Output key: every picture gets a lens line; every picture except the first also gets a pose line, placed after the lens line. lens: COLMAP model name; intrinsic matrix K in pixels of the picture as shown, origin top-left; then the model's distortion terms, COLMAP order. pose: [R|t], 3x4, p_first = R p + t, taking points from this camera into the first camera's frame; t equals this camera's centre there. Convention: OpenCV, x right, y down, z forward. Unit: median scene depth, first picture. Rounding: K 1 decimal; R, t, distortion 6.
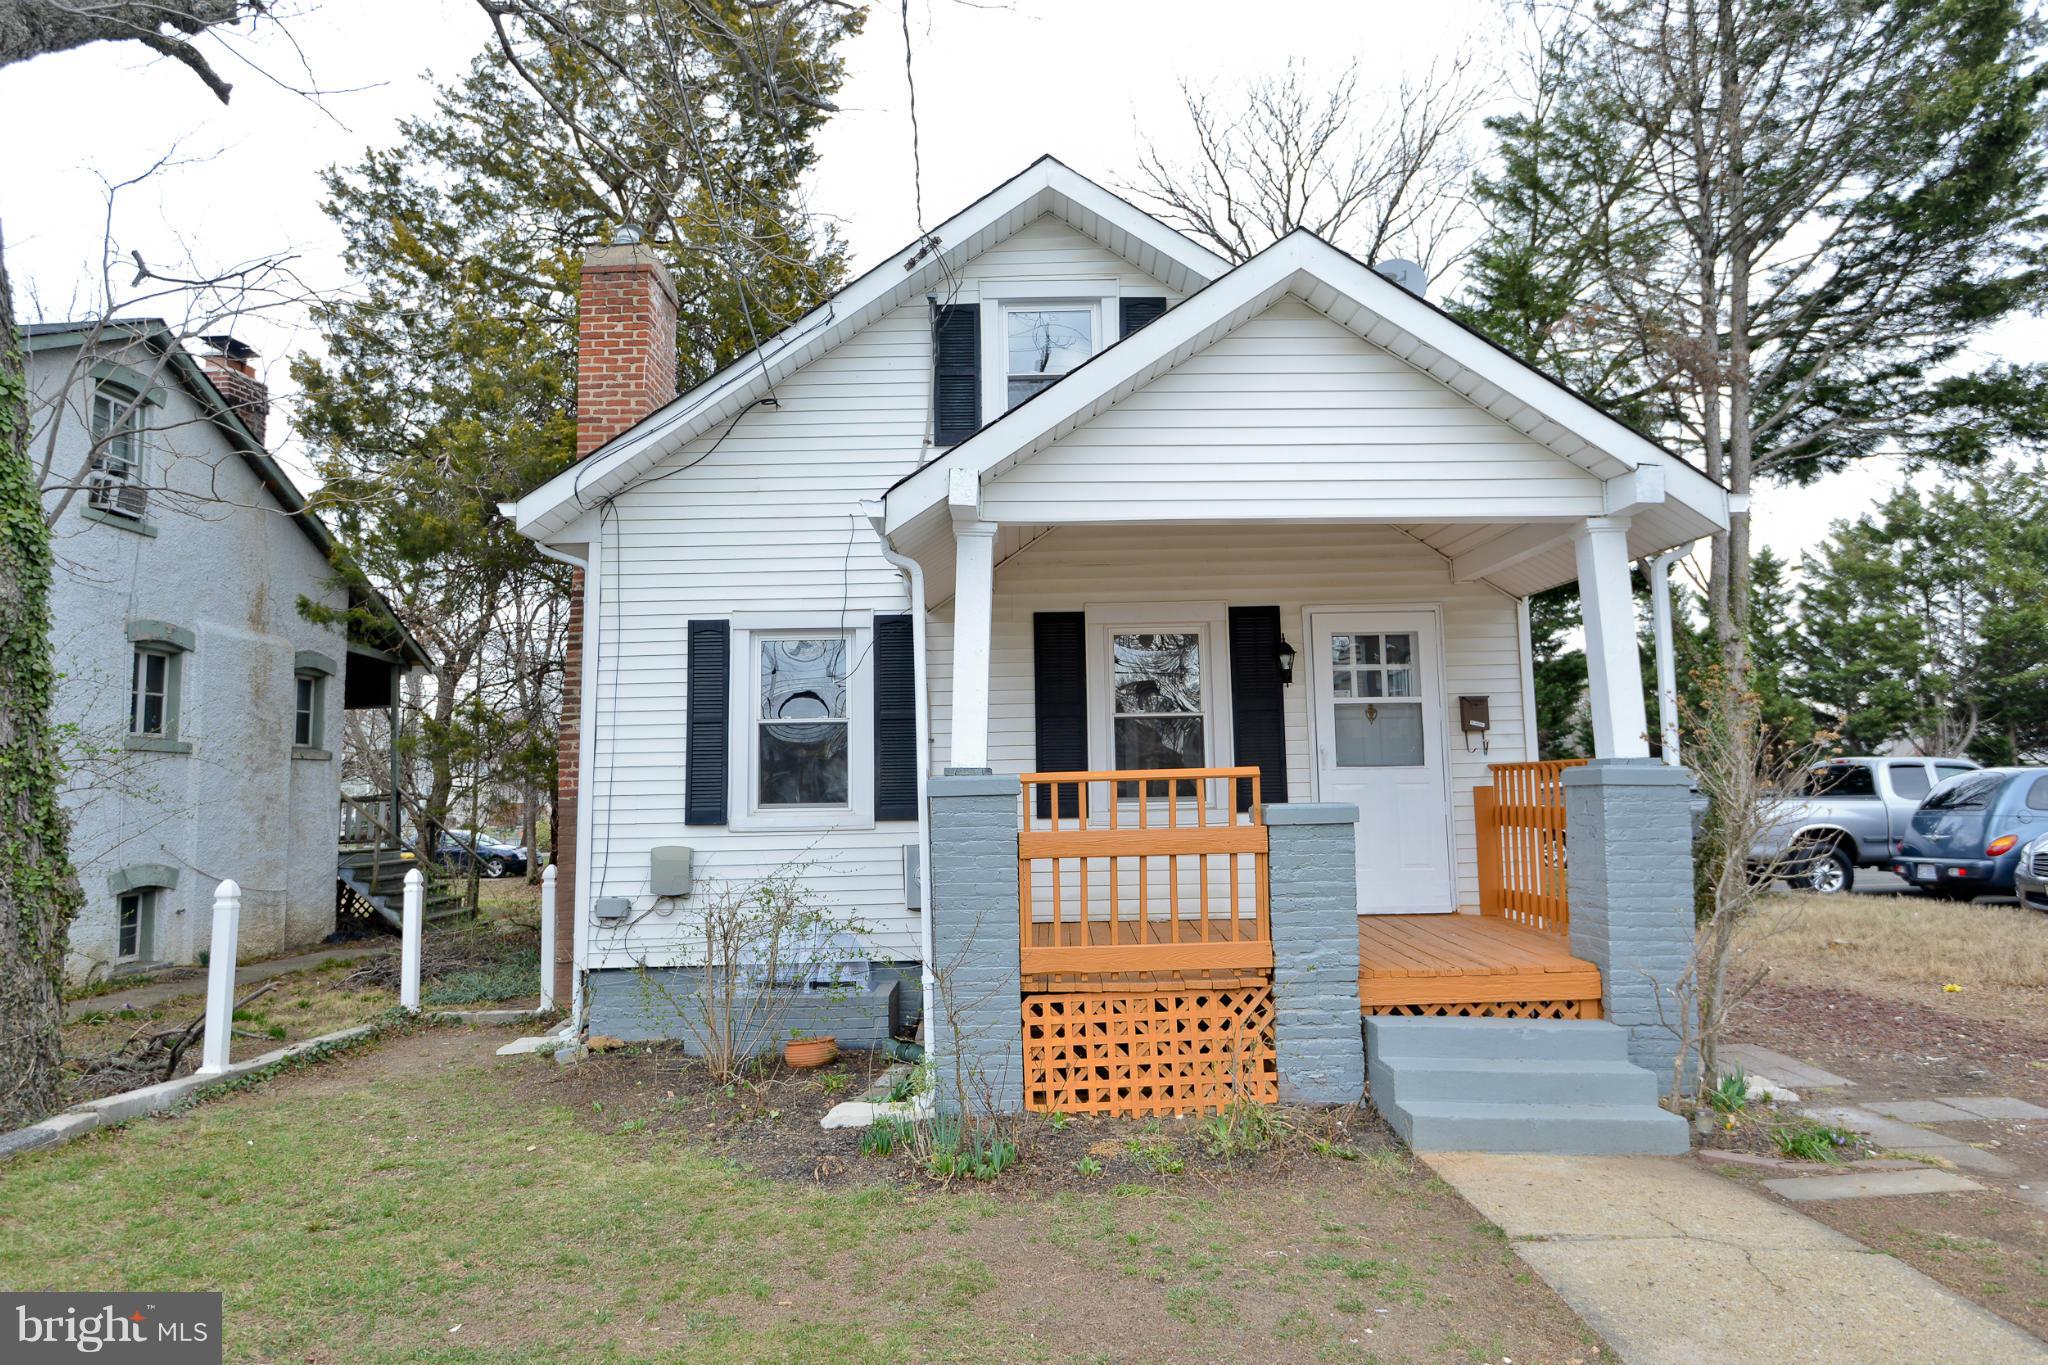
lens RADIAL K [[1236.4, 0, 1022.6], [0, 1236.4, 683.7], [0, 0, 1]] dist [-0.016348, -0.000777]
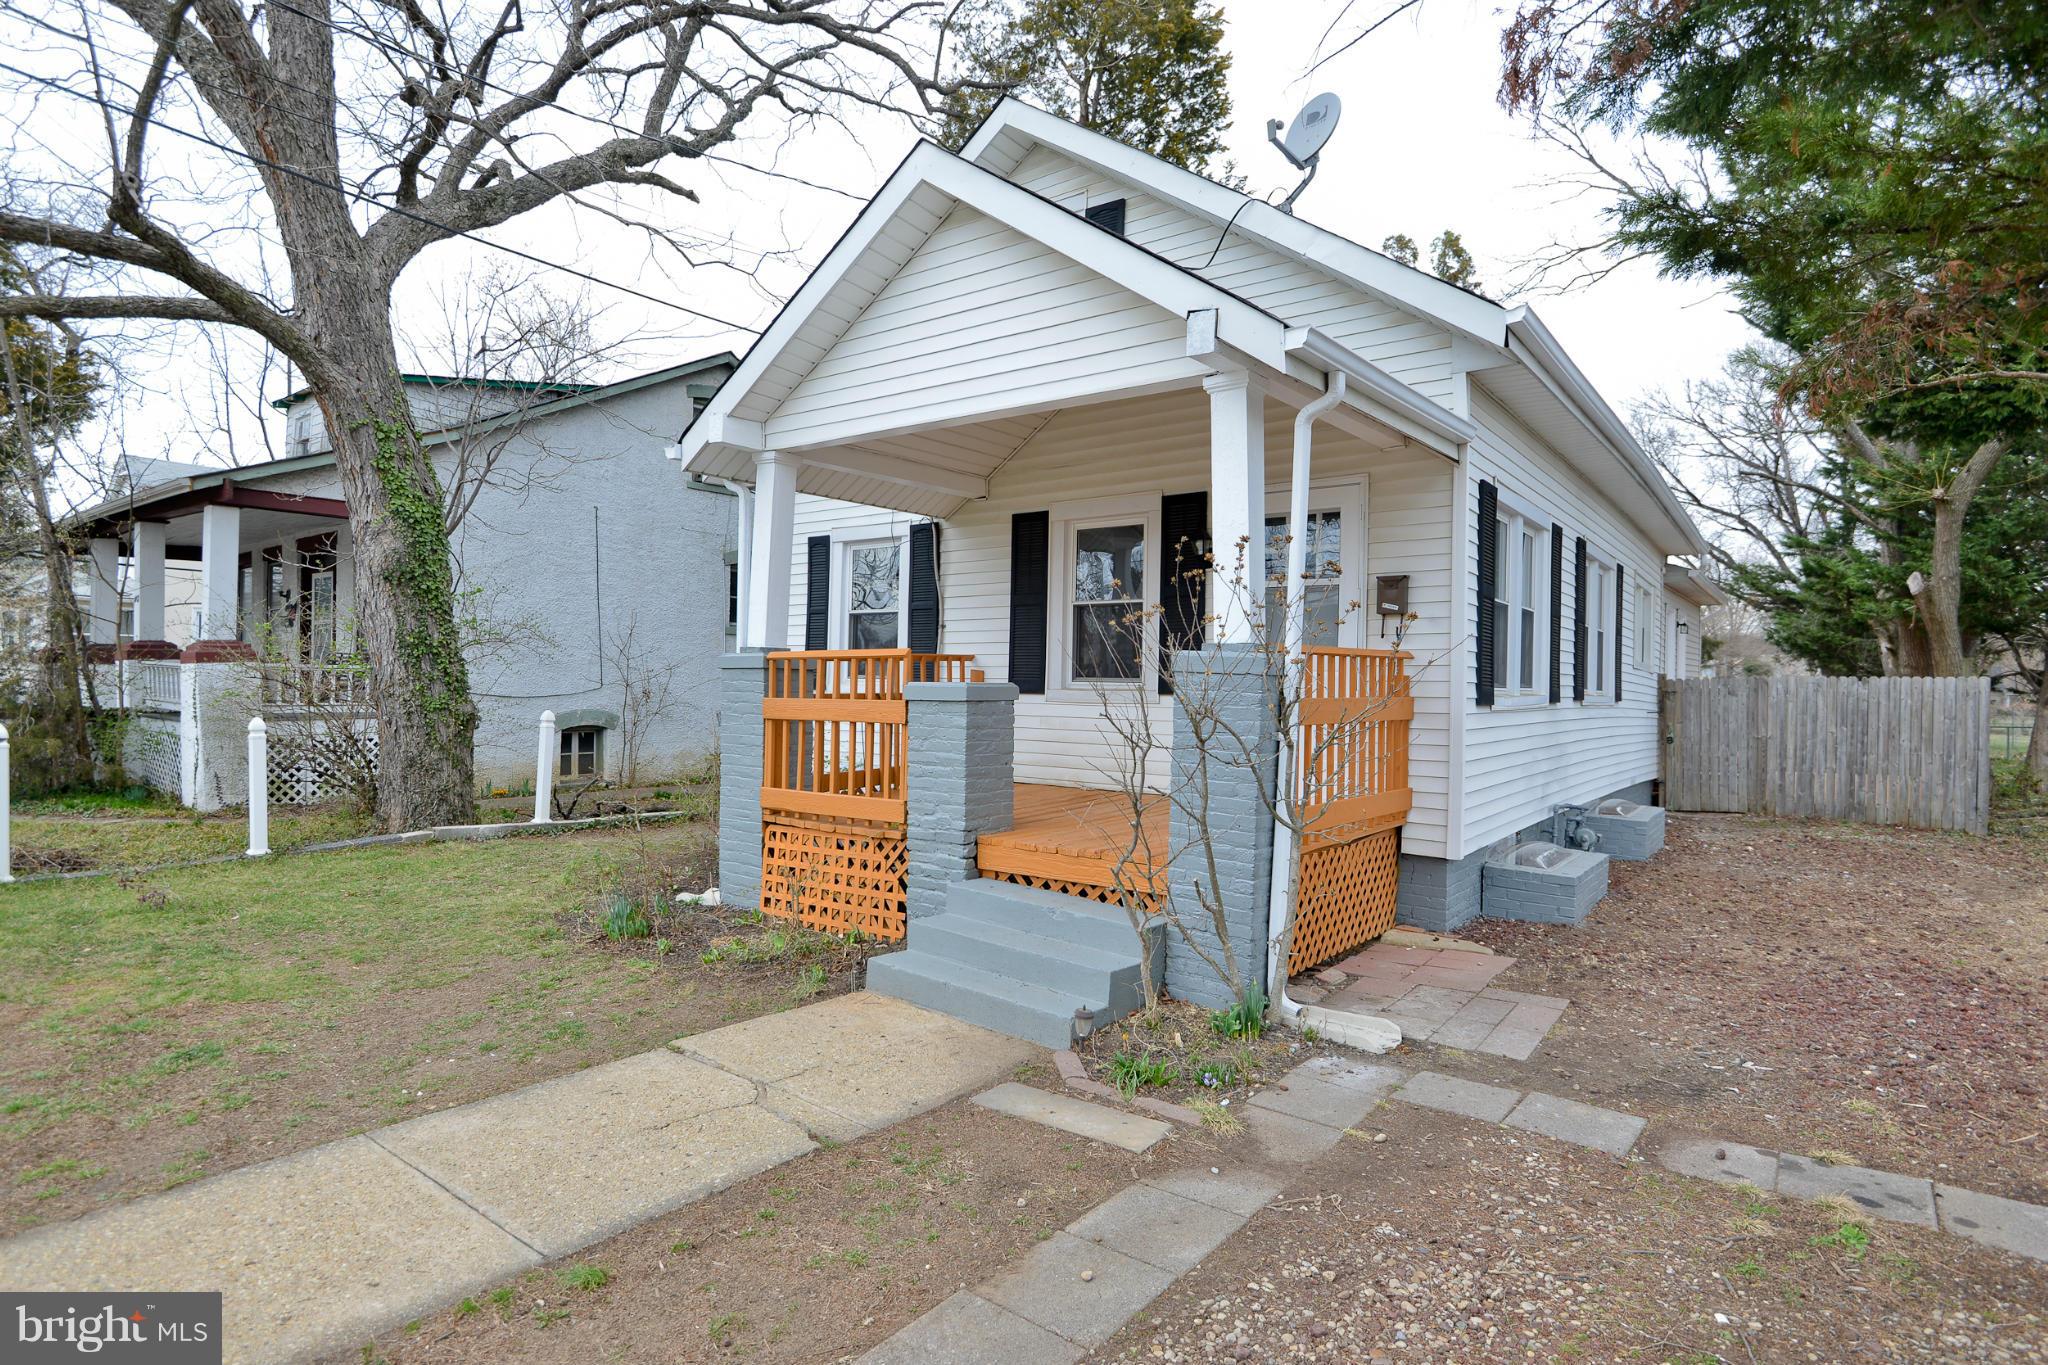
lens RADIAL K [[1076.5, 0, 1021.8], [0, 1076.5, 678.6], [0, 0, 1]] dist [0.002281, -0.000462]
pose [[0.786237, 0.027585, -0.617309, 0.892961], [0.030642, 0.996033, 0.083537, 0.015712], [0.617164, -0.084595, 0.782273, 0.294048]]
